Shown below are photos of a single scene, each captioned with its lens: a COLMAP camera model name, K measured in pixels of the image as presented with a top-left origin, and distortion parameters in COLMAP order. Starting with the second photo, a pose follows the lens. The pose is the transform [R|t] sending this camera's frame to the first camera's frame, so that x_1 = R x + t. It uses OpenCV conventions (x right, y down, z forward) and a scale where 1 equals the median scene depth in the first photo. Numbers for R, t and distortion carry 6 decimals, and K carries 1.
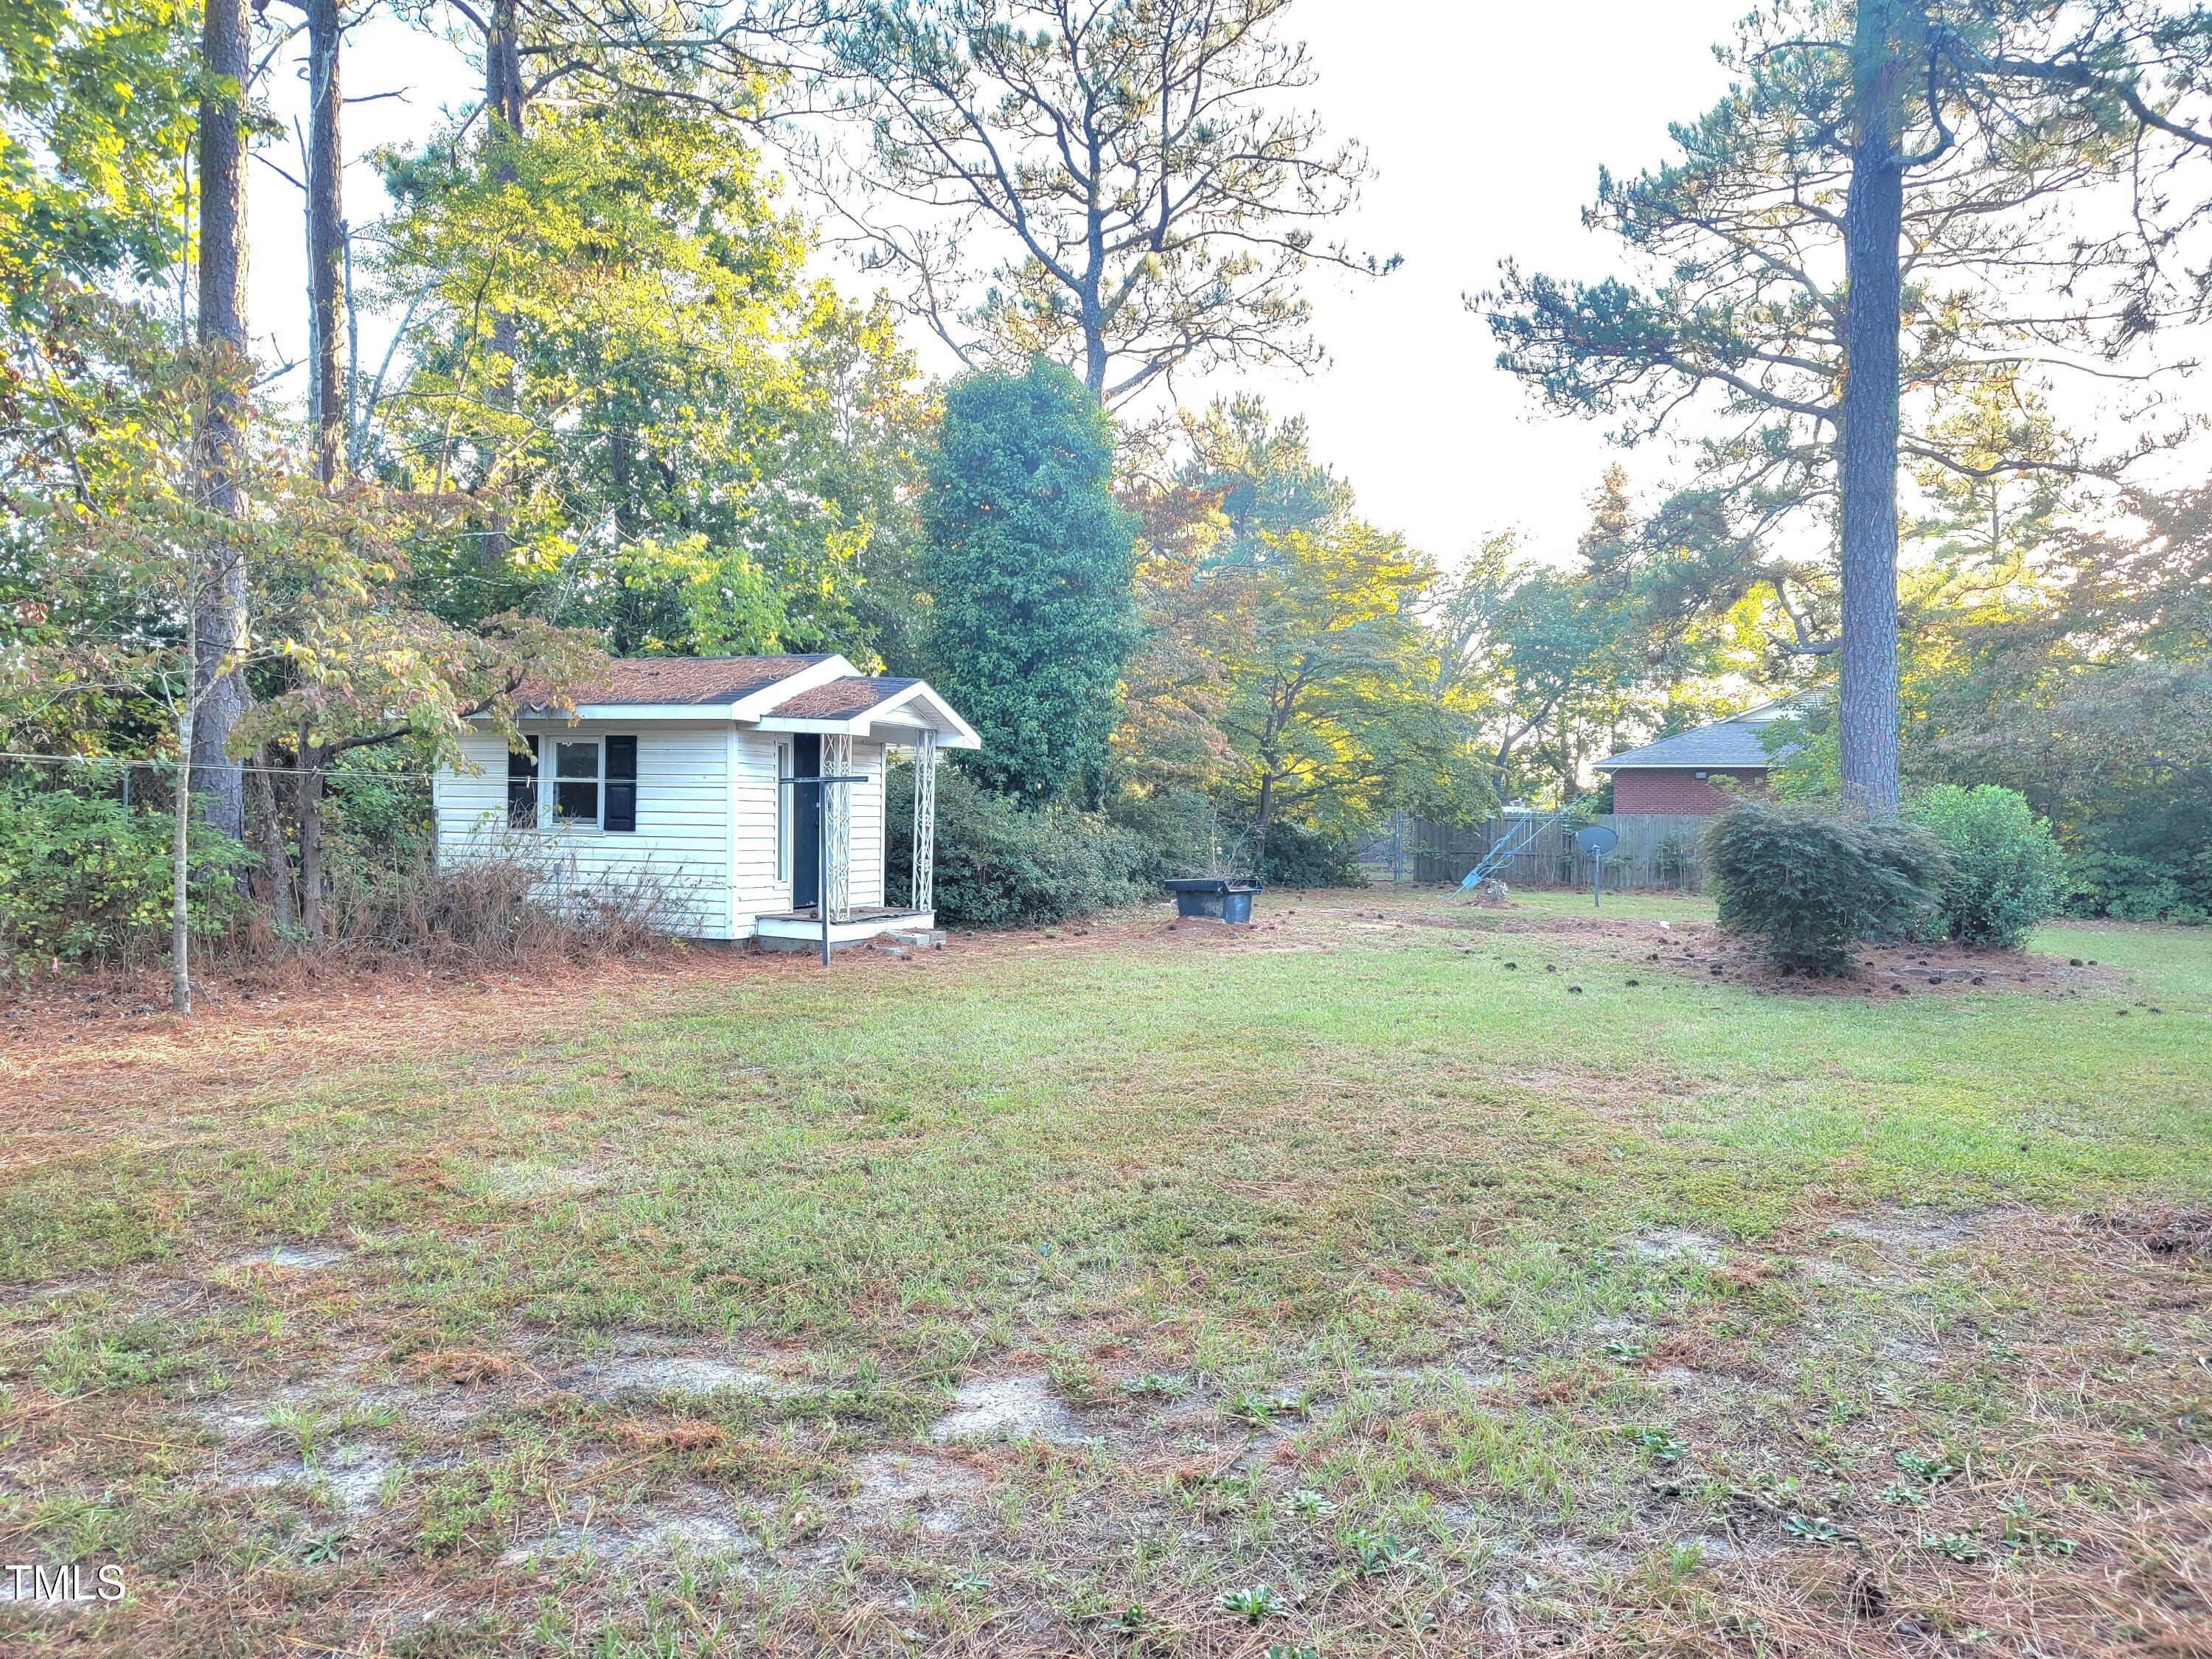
lens RADIAL K [[912.5, 0, 1115.2], [0, 912.5, 839.2], [0, 0, 1]] dist [0.000119, -0.005541]
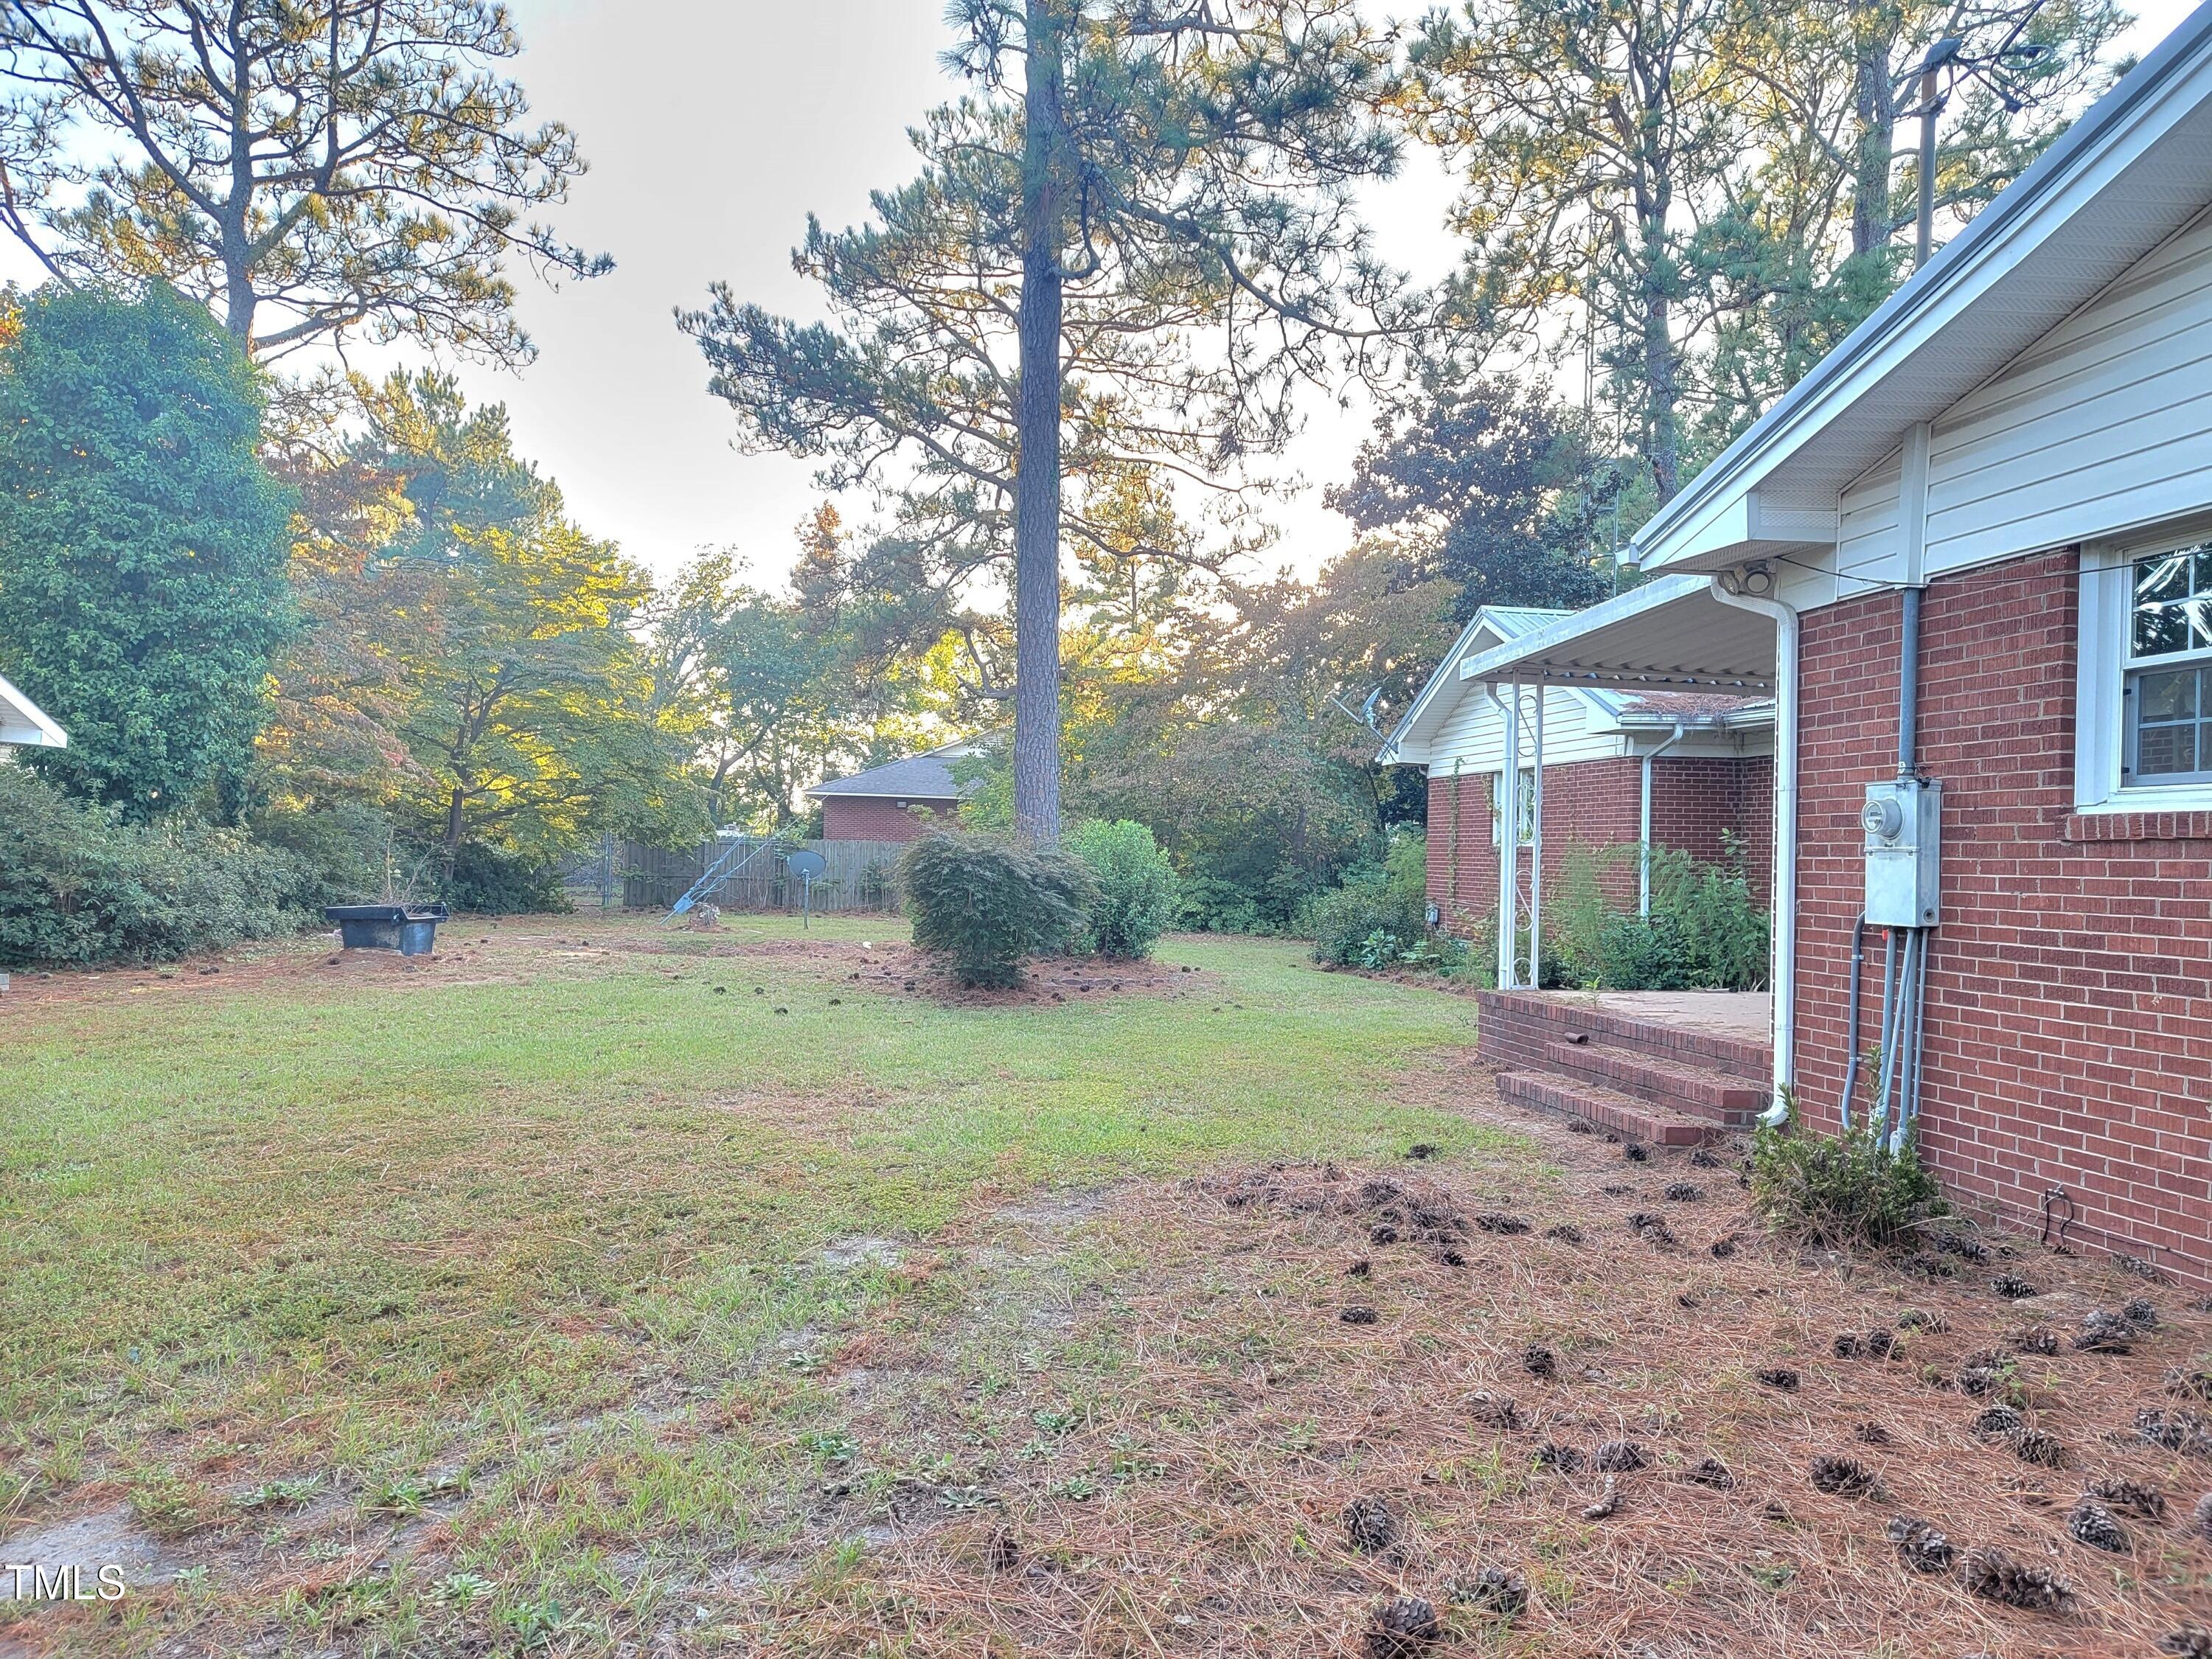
lens RADIAL K [[912.5, 0, 1115.2], [0, 912.5, 839.2], [0, 0, 1]] dist [0.000119, -0.005541]
pose [[0.935266, 0.013867, 0.353675, 0.493676], [-0.009797, 0.999864, -0.013296, -0.017574], [-0.353811, 0.008971, 0.935274, -0.089461]]
